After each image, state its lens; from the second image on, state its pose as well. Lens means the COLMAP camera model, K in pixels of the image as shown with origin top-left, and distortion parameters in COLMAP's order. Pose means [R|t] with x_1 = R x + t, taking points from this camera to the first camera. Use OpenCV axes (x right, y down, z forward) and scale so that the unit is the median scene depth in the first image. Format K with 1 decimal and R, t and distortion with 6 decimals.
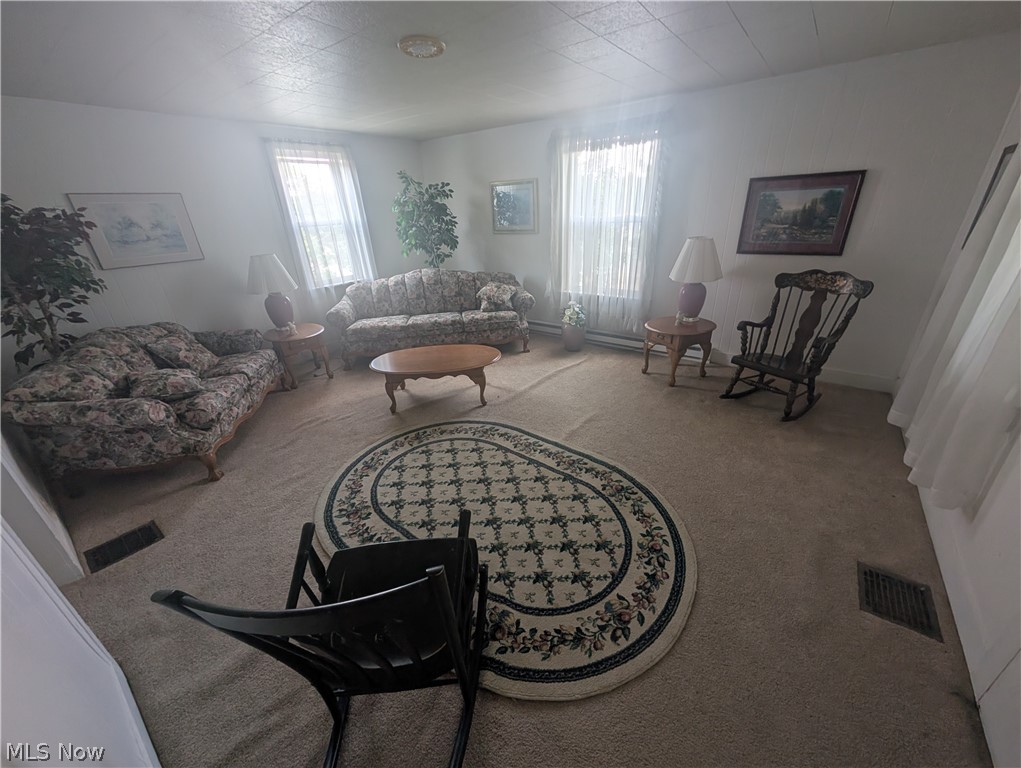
lens RADIAL K [[387.0, 0, 509.8], [0, 387.0, 388.9], [0, 0, 1]] dist [0.001202, 0.000137]
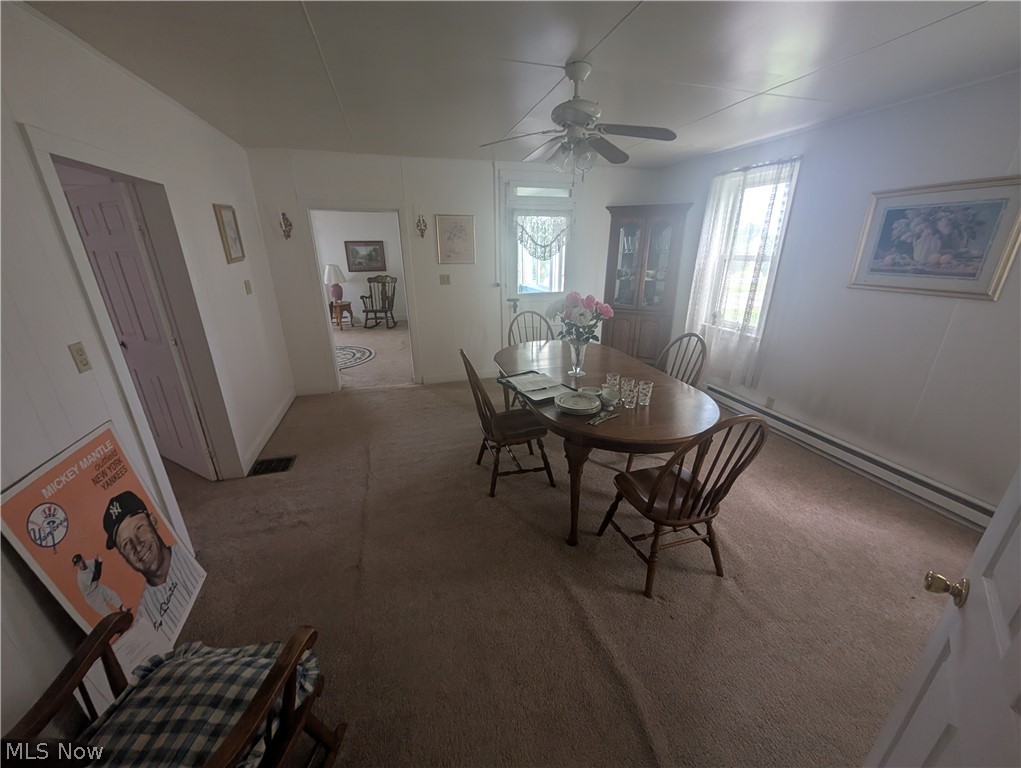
lens RADIAL K [[387.0, 0, 512.1], [0, 387.0, 387.5], [0, 0, 1]] dist [0.001202, 0.000137]
pose [[0.592636, -0.232997, 0.771035, -0.866179], [0.325024, 0.945030, 0.035754, 0.598000], [-0.736982, 0.229416, 0.635788, -1.142916]]
